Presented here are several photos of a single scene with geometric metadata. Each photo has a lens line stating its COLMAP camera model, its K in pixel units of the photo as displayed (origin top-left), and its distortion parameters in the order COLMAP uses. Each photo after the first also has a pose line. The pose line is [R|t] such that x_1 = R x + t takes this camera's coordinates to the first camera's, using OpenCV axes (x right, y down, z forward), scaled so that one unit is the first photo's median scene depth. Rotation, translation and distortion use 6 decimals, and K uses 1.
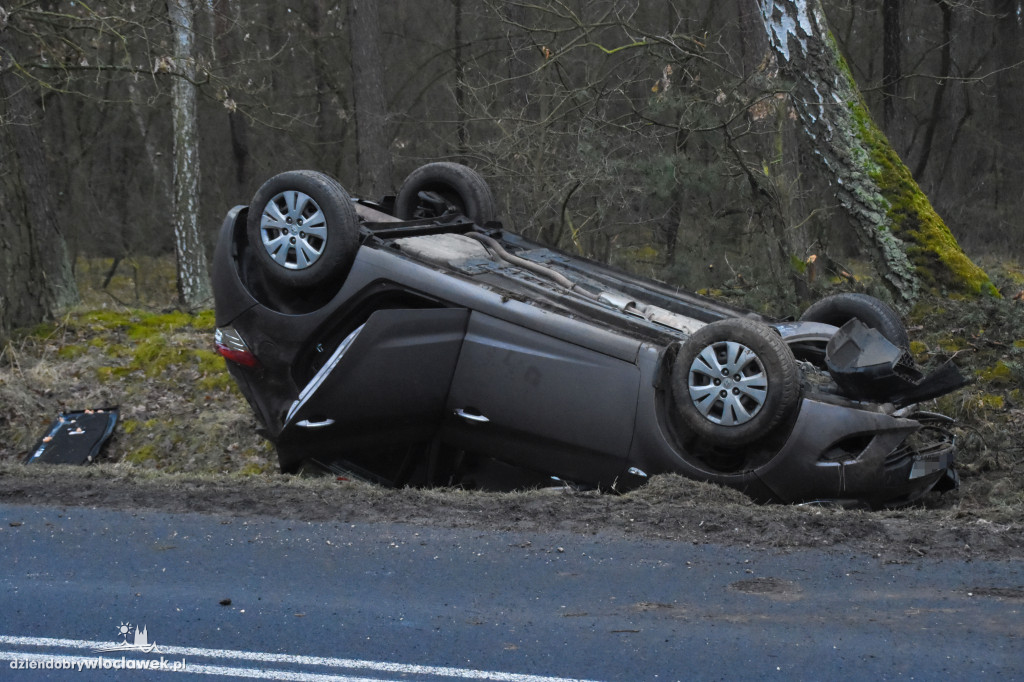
lens RADIAL K [[2002.3, 0, 512.0], [0, 2002.3, 373.2], [0, 0, 1]] dist [0.400263, 0.140364]
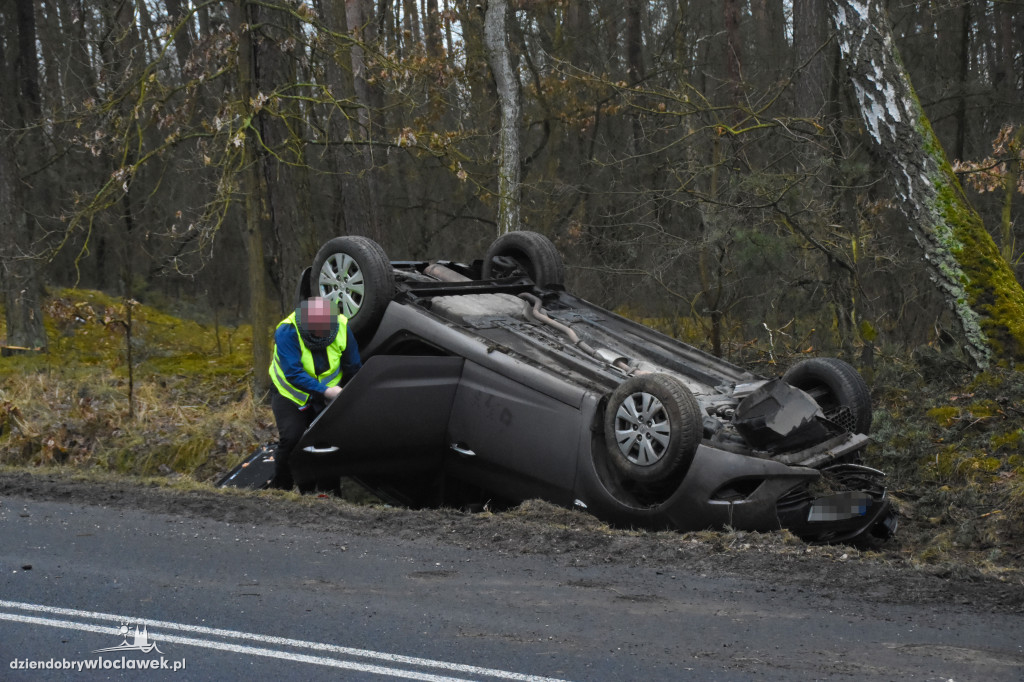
lens RADIAL K [[2002.3, 0, 512.0], [0, 2002.3, 373.2], [0, 0, 1]] dist [0.400263, 0.140364]
pose [[0.977601, 0.037305, -0.207132, 0.232713], [-0.043571, 0.998718, -0.025772, 0.005251], [0.205905, 0.034220, 0.977973, -0.122416]]
